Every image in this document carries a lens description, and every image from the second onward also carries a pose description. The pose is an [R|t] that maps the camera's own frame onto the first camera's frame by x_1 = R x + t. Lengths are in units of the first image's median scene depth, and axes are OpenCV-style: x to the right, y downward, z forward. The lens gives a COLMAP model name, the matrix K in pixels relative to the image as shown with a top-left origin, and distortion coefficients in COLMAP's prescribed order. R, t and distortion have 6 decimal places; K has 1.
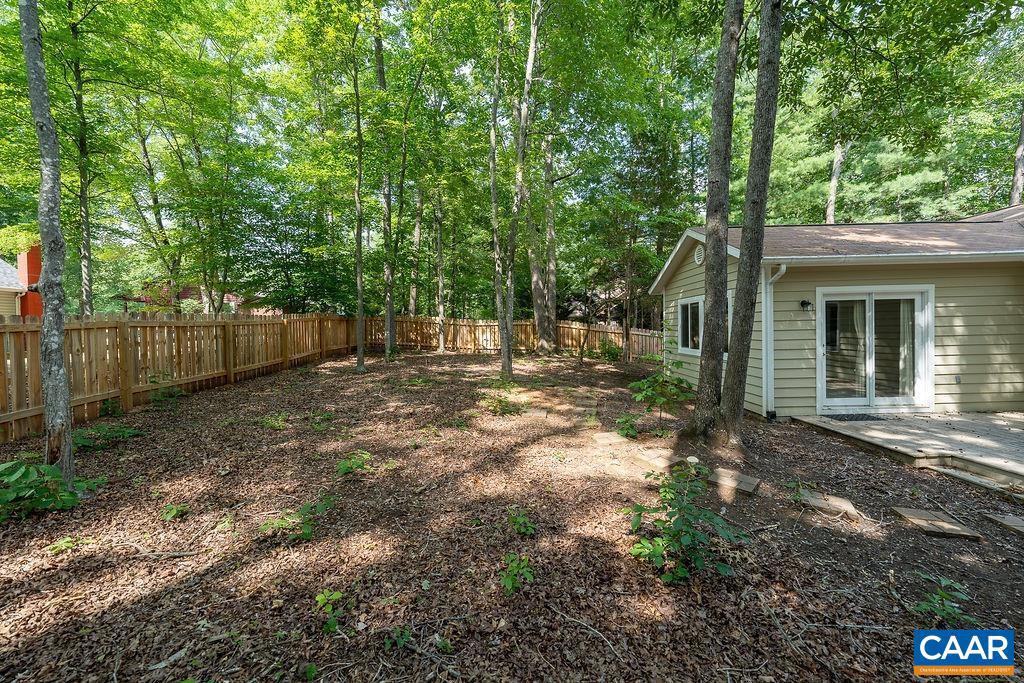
lens RADIAL K [[401.1, 0, 510.5], [0, 401.1, 337.6], [0, 0, 1]] dist [-0.000986, 0.000085]
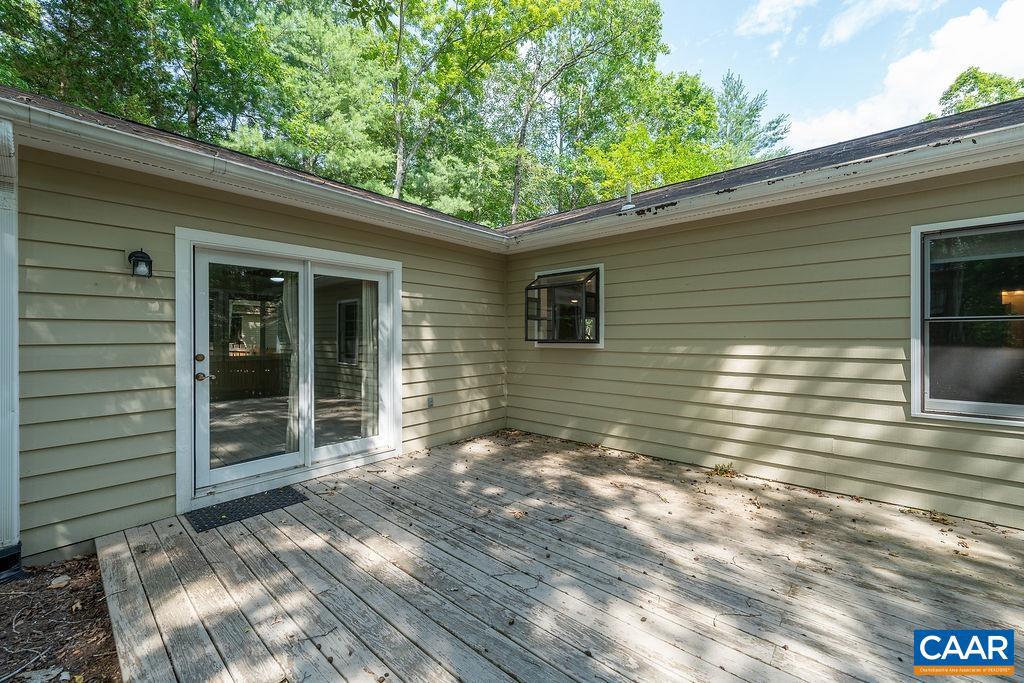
lens RADIAL K [[401.1, 0, 510.5], [0, 401.1, 337.6], [0, 0, 1]] dist [-0.000986, 0.000085]
pose [[0.646586, 0.018433, 0.762619, 0.674636], [0.002451, 0.999653, -0.026240, 0.010040], [-0.762837, 0.018836, 0.646316, 0.437918]]
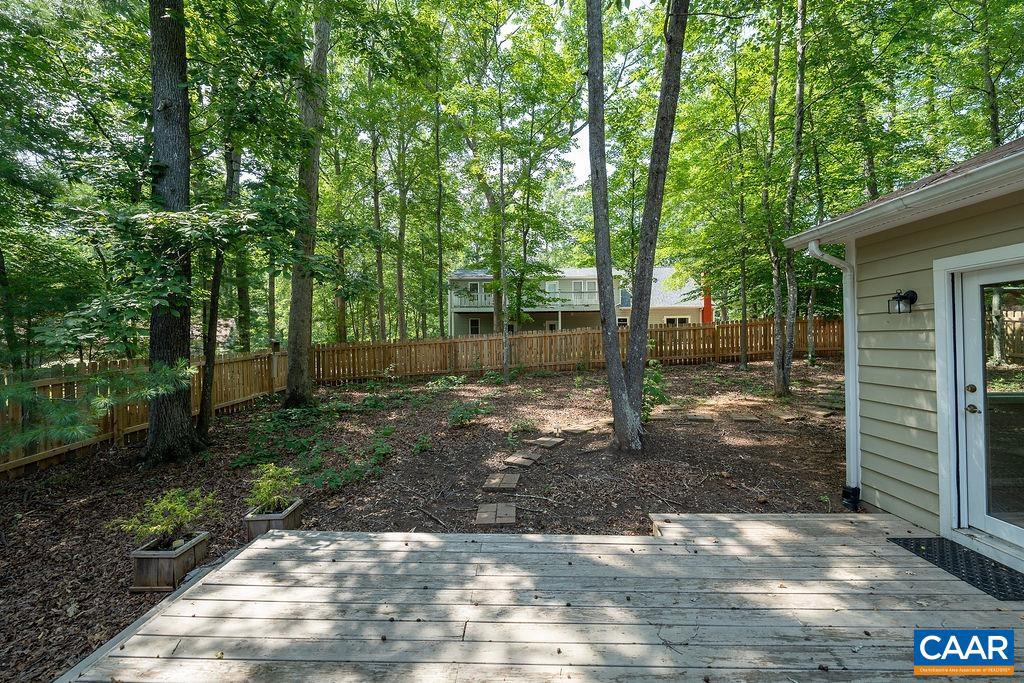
lens RADIAL K [[401.1, 0, 510.5], [0, 401.1, 337.6], [0, 0, 1]] dist [-0.000986, 0.000085]
pose [[-0.006014, 0.019441, -0.999793, 1.249169], [-0.006358, 0.999790, 0.019479, -0.041505], [0.999962, 0.006474, -0.005889, 0.514702]]
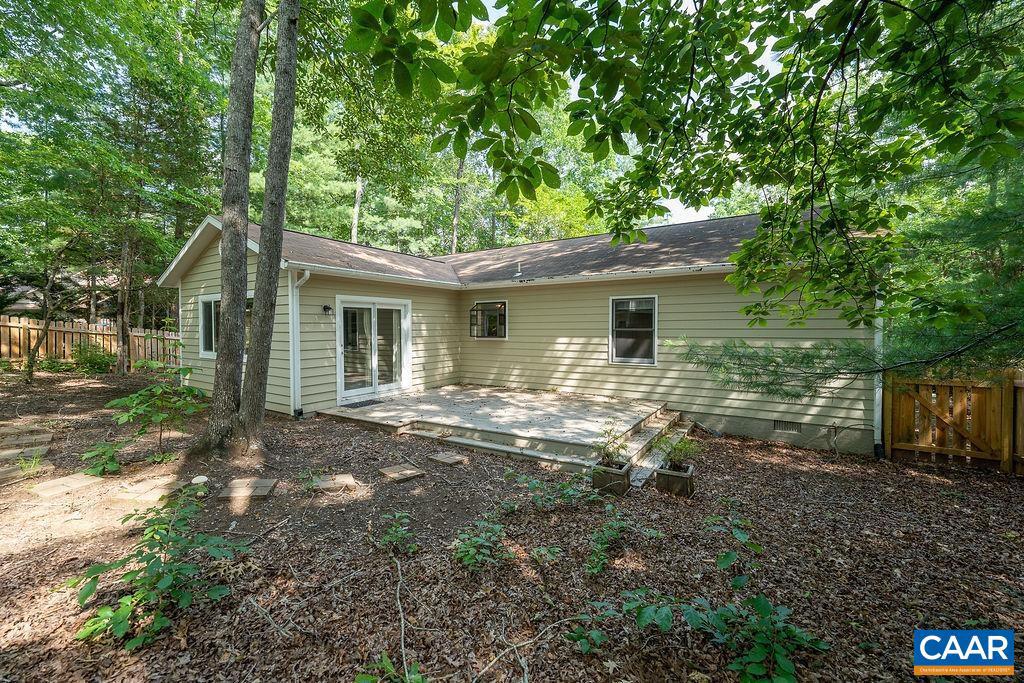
lens RADIAL K [[401.1, 0, 510.5], [0, 401.1, 337.6], [0, 0, 1]] dist [-0.000986, 0.000085]
pose [[0.519608, -0.003484, 0.854398, 0.044707], [0.008998, 0.999959, -0.001395, 0.003266], [-0.854357, 0.008412, 0.519618, -0.018796]]
